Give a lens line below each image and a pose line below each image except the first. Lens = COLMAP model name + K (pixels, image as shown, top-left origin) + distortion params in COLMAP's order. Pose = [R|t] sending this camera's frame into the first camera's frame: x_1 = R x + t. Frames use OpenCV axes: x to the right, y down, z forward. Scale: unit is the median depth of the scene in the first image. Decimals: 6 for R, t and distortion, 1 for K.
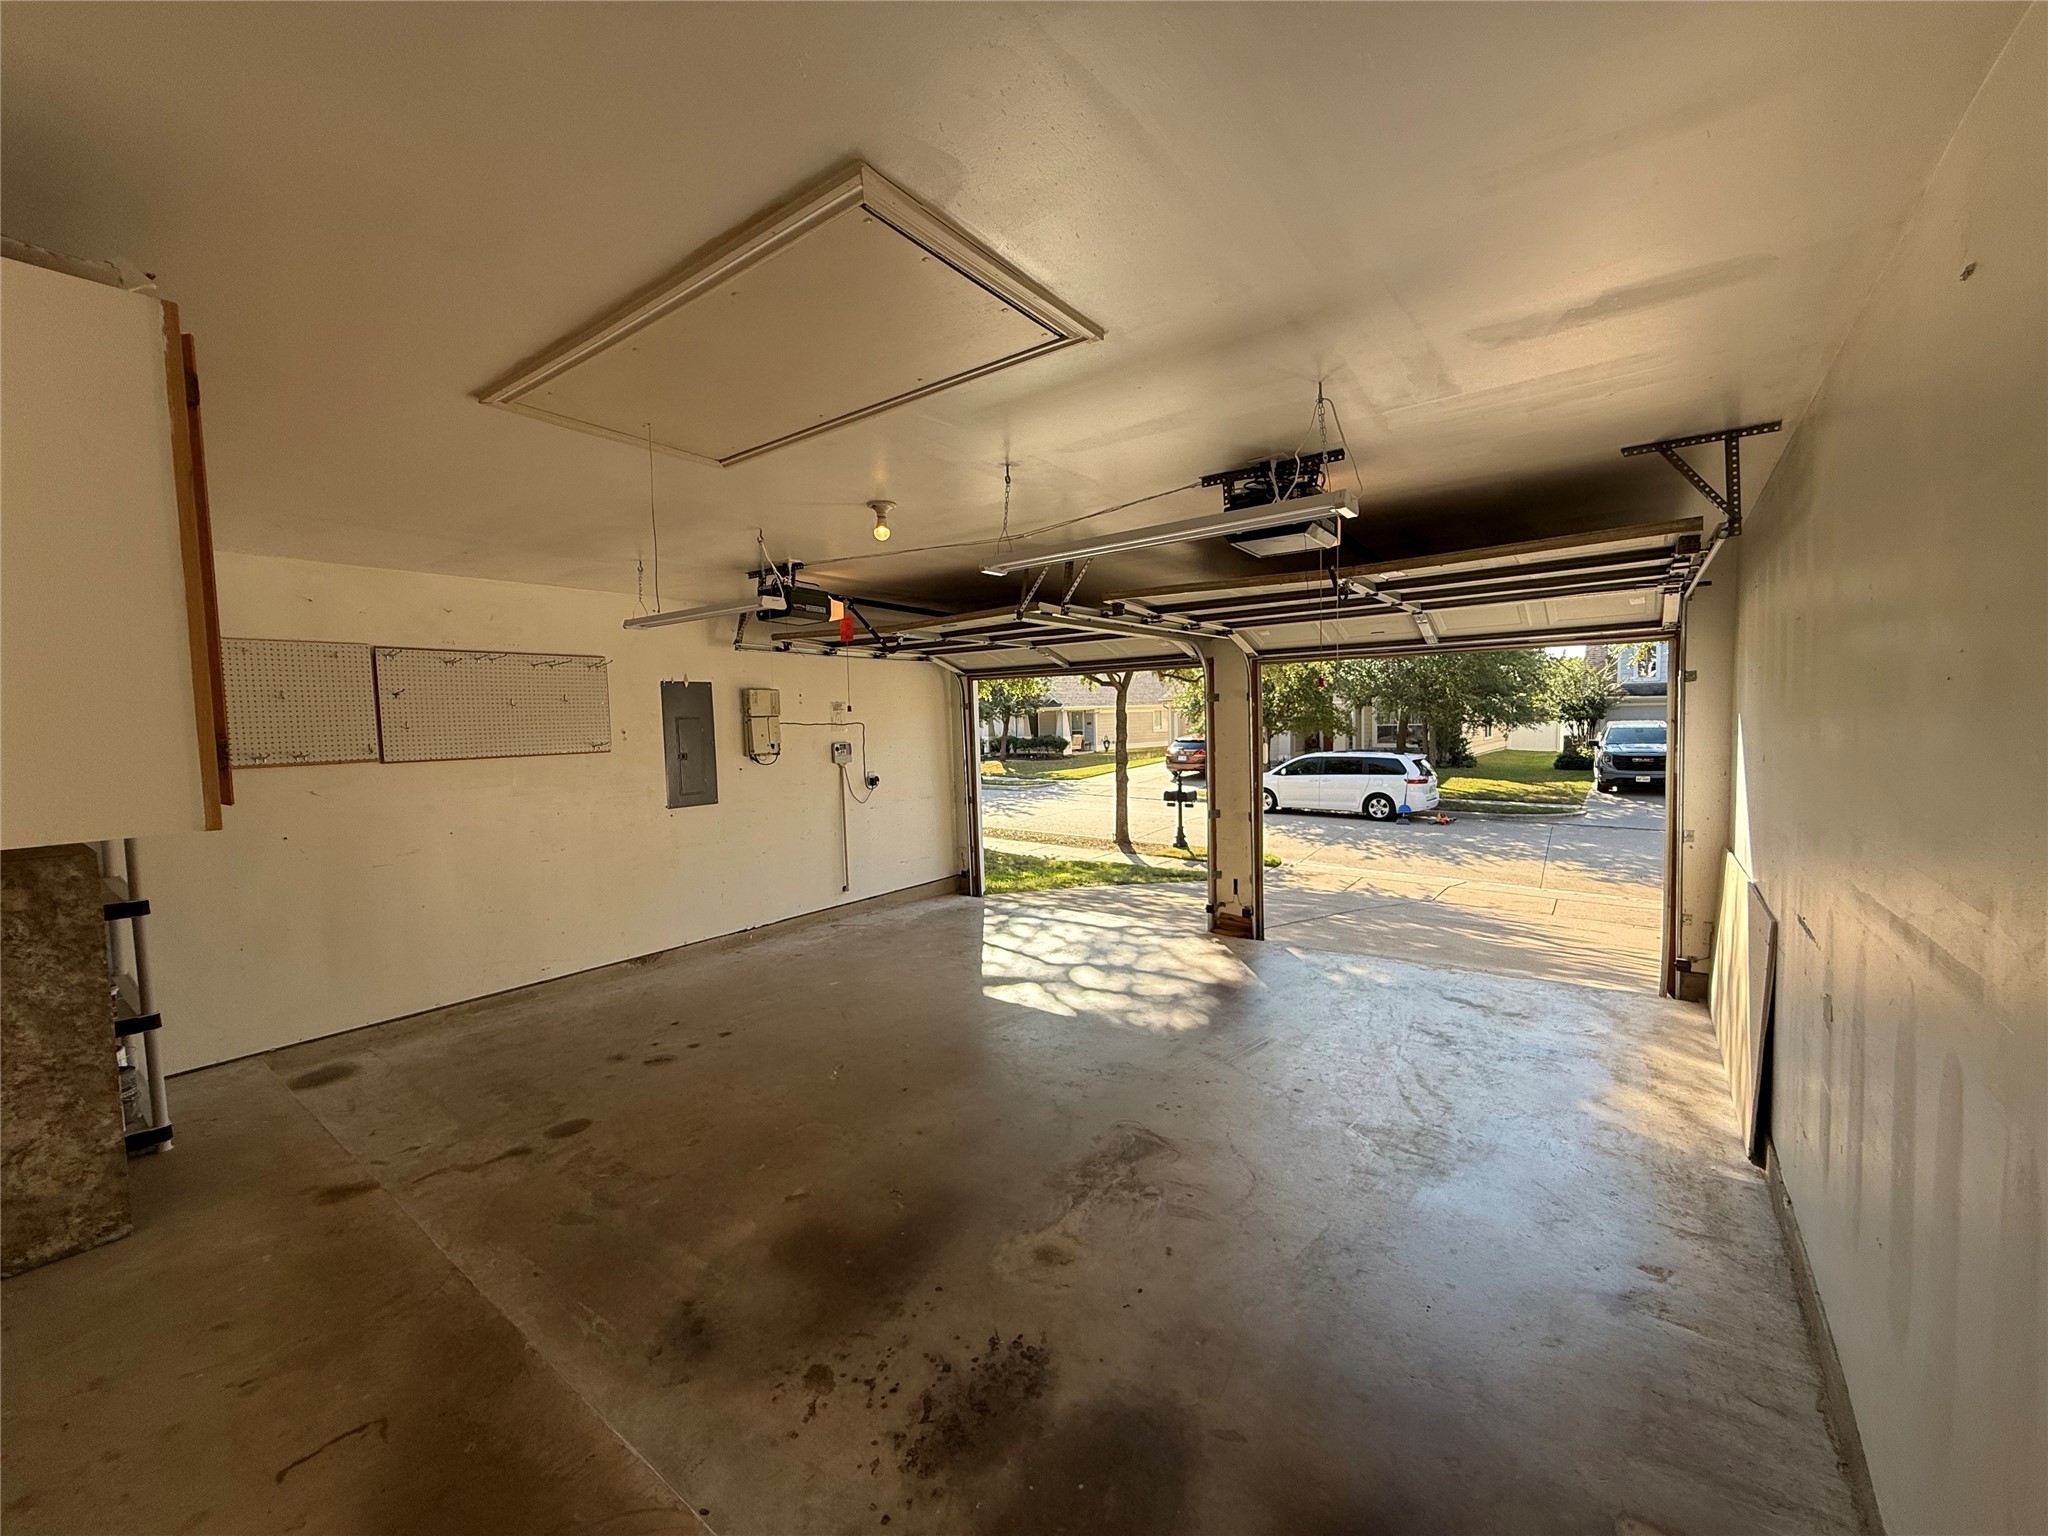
lens RADIAL K [[814.7, 0, 1009.3], [0, 814.7, 767.8], [0, 0, 1]] dist [-0.000613, 0.000579]
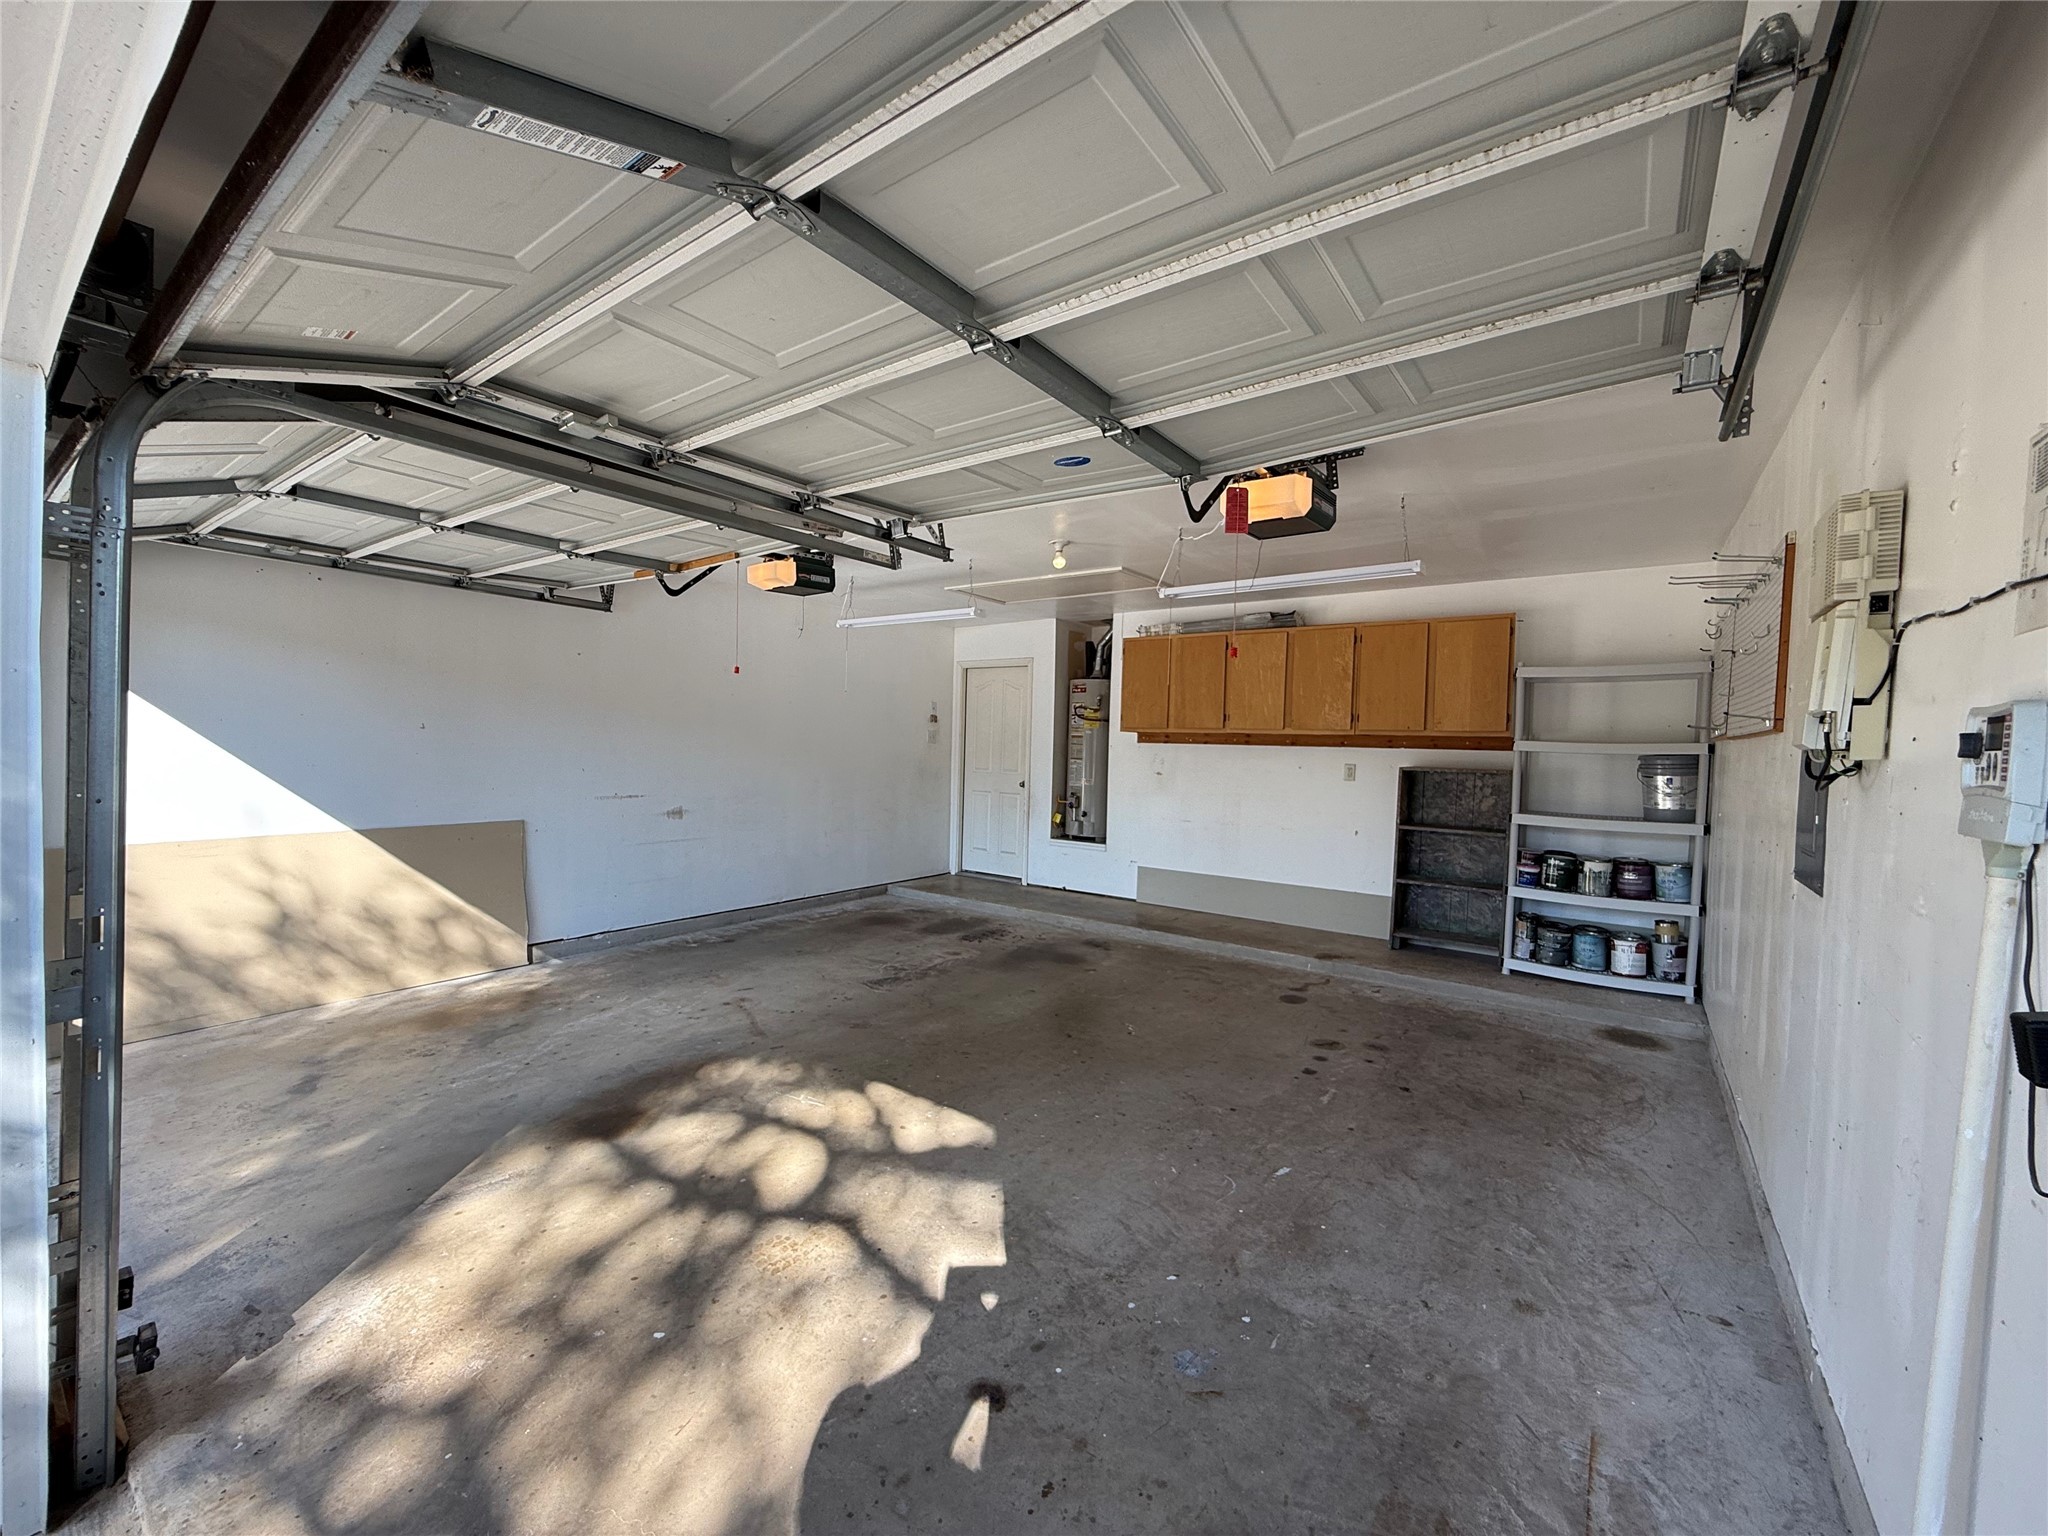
lens RADIAL K [[814.7, 0, 1009.3], [0, 814.7, 767.8], [0, 0, 1]] dist [-0.000613, 0.000579]
pose [[-0.999893, 0.004222, -0.013974, -0.034650], [0.002905, 0.995667, 0.092949, -0.043233], [0.014306, 0.092899, -0.995573, 1.522809]]
